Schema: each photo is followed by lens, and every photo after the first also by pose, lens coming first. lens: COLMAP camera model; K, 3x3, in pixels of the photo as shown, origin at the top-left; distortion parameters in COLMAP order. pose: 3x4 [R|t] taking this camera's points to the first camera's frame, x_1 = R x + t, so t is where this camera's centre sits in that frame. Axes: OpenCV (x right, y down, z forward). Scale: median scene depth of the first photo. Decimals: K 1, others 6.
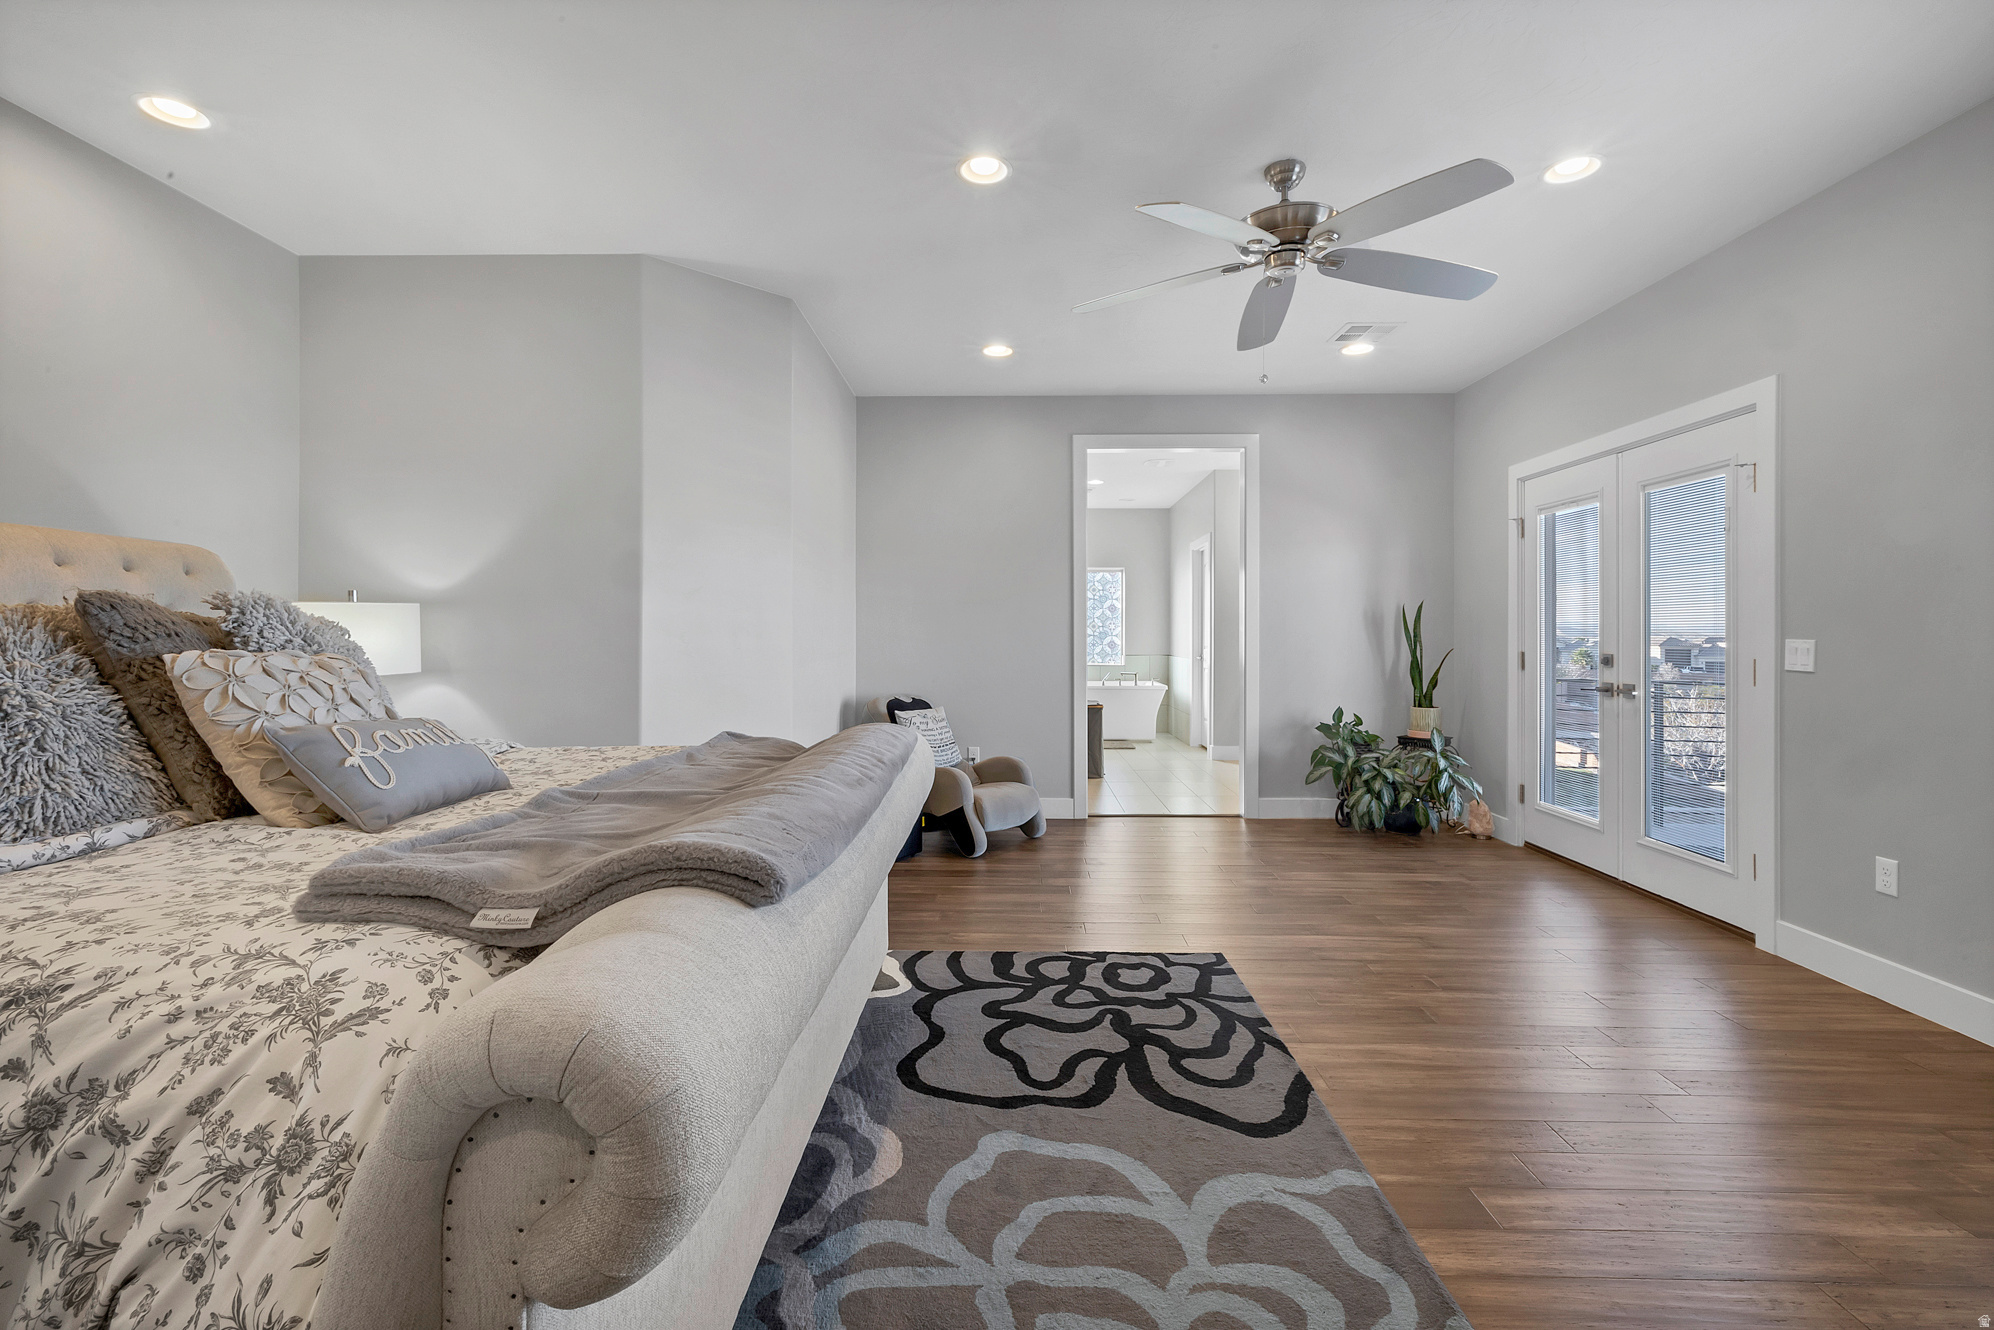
lens RADIAL K [[860.8, 0, 992.3], [0, 860.8, 648.3], [0, 0, 1]] dist [-0.000148, 0.000857]
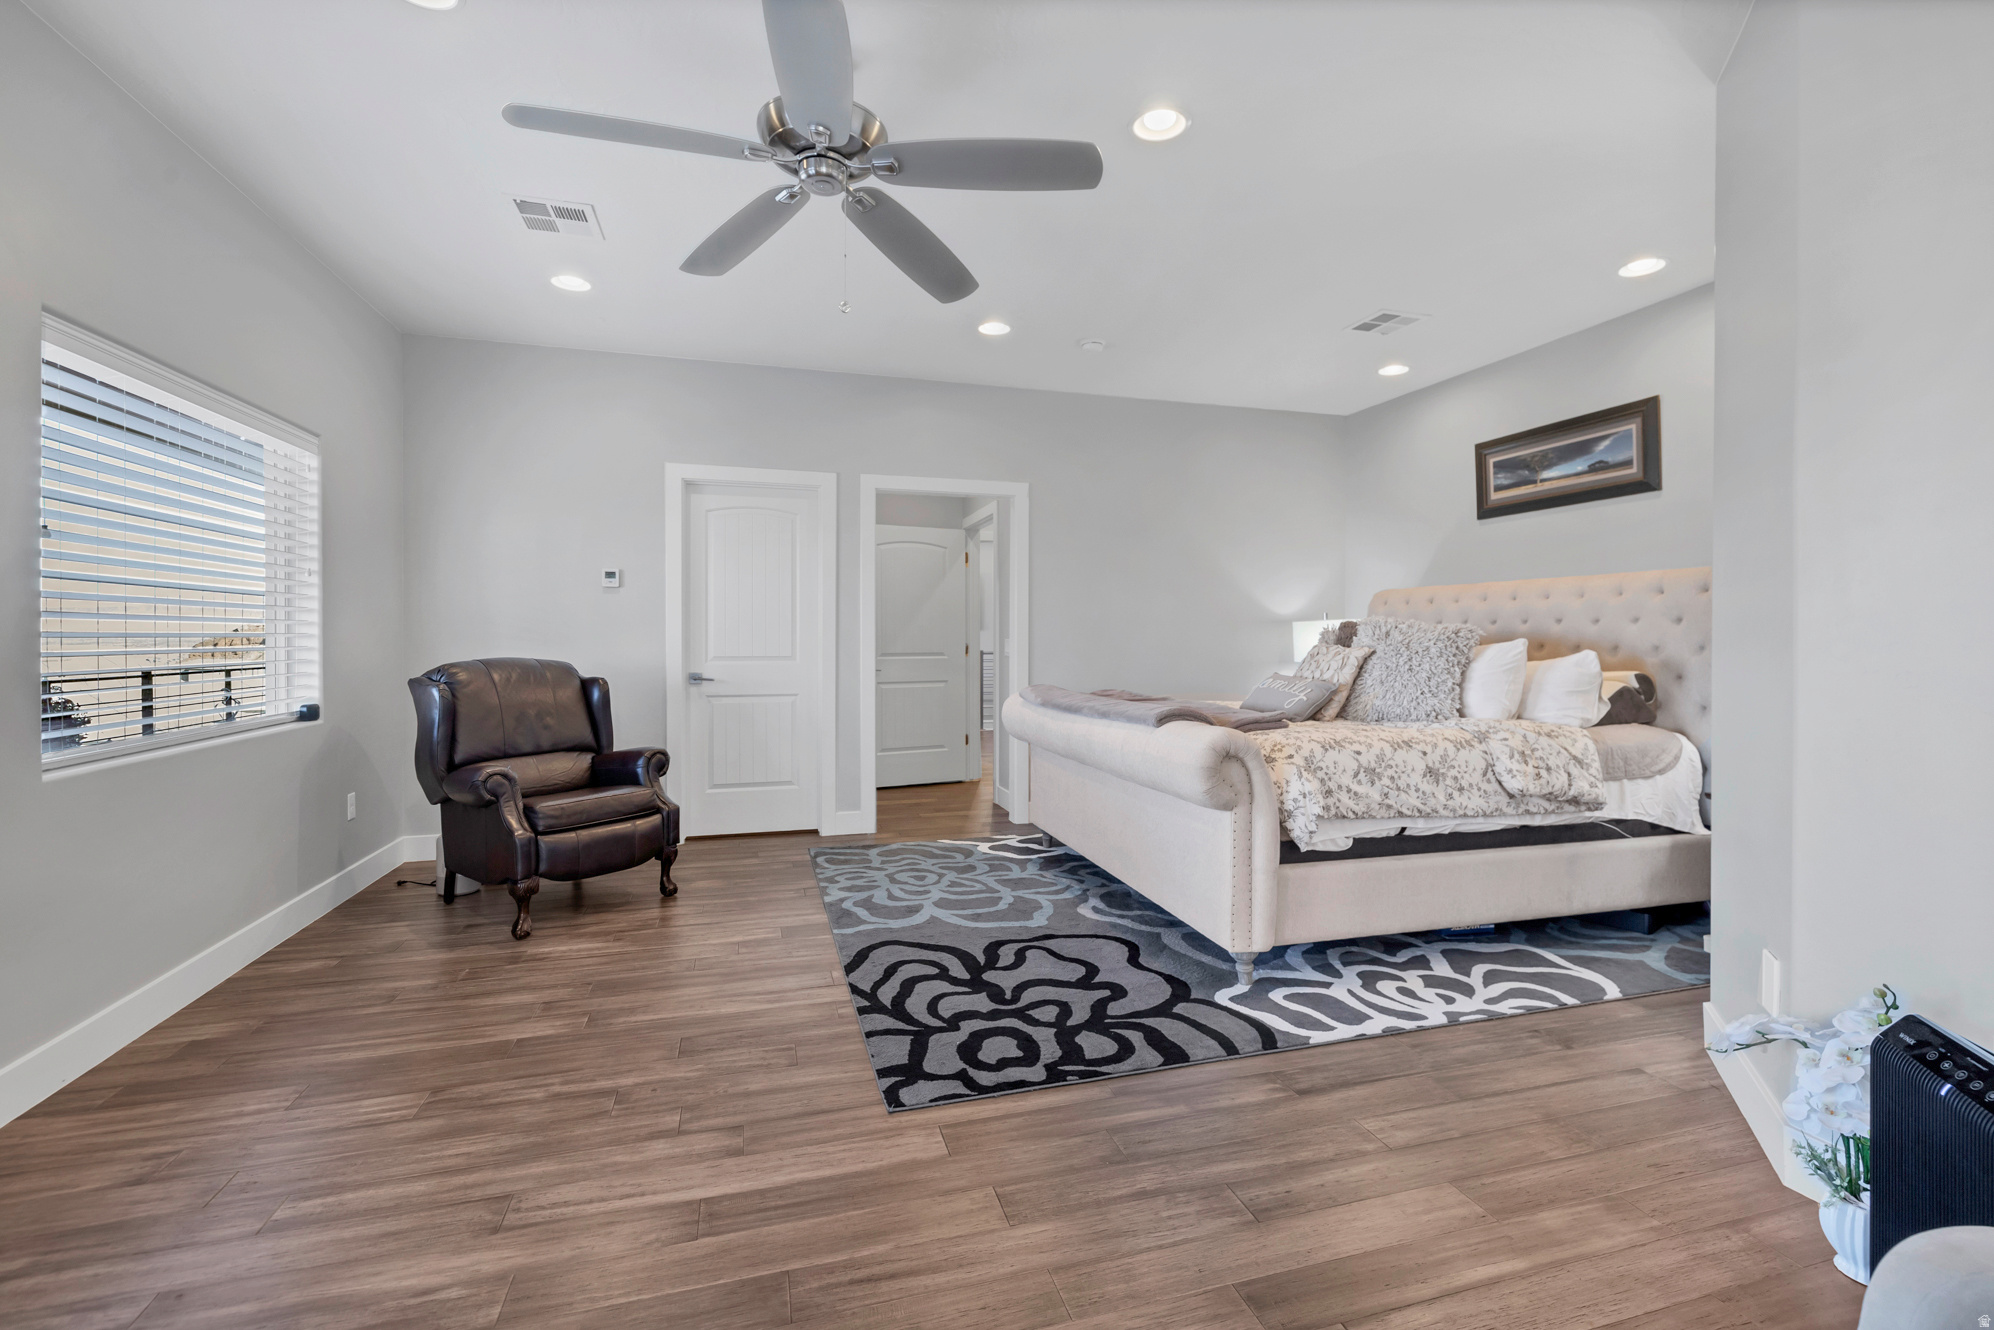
lens RADIAL K [[860.8, 0, 999.8], [0, 860.8, 649.9], [0, 0, 1]] dist [-0.000148, 0.000857]
pose [[-0.951035, 0.002766, -0.309072, 0.487875], [-0.006129, 0.999595, 0.027806, -0.026689], [0.309024, 0.028338, -0.950632, 2.062872]]
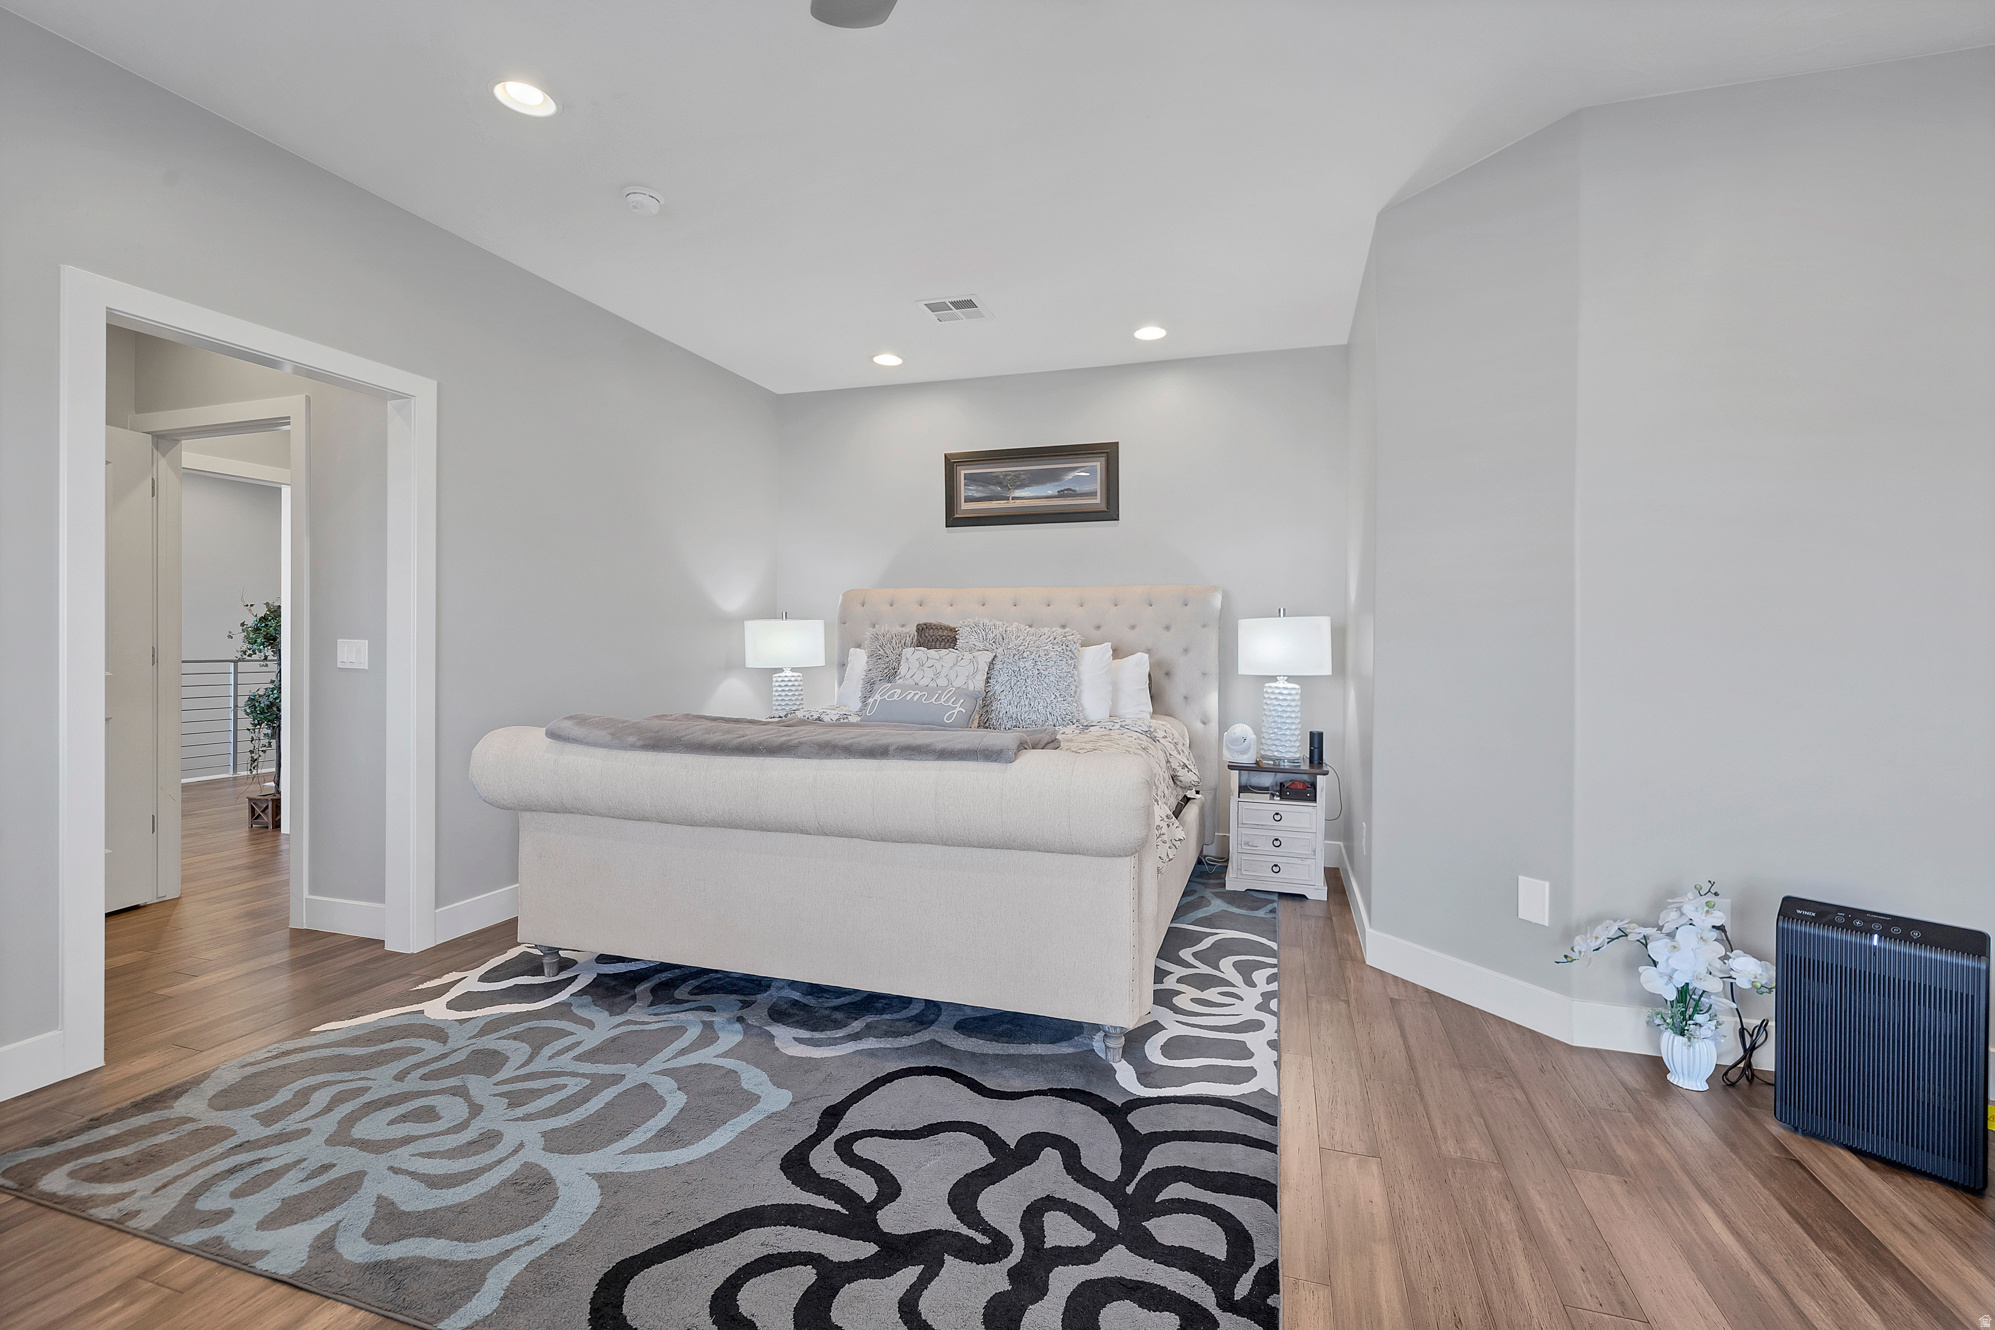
lens RADIAL K [[861.2, 0, 1005.9], [0, 861.2, 650.0], [0, 0, 1]] dist [-0.000148, 0.000857]
pose [[-0.272433, 0.006901, -0.962150, 0.764888], [-0.020751, 0.999700, 0.013046, -0.014004], [0.961951, 0.023520, -0.272208, 1.223979]]
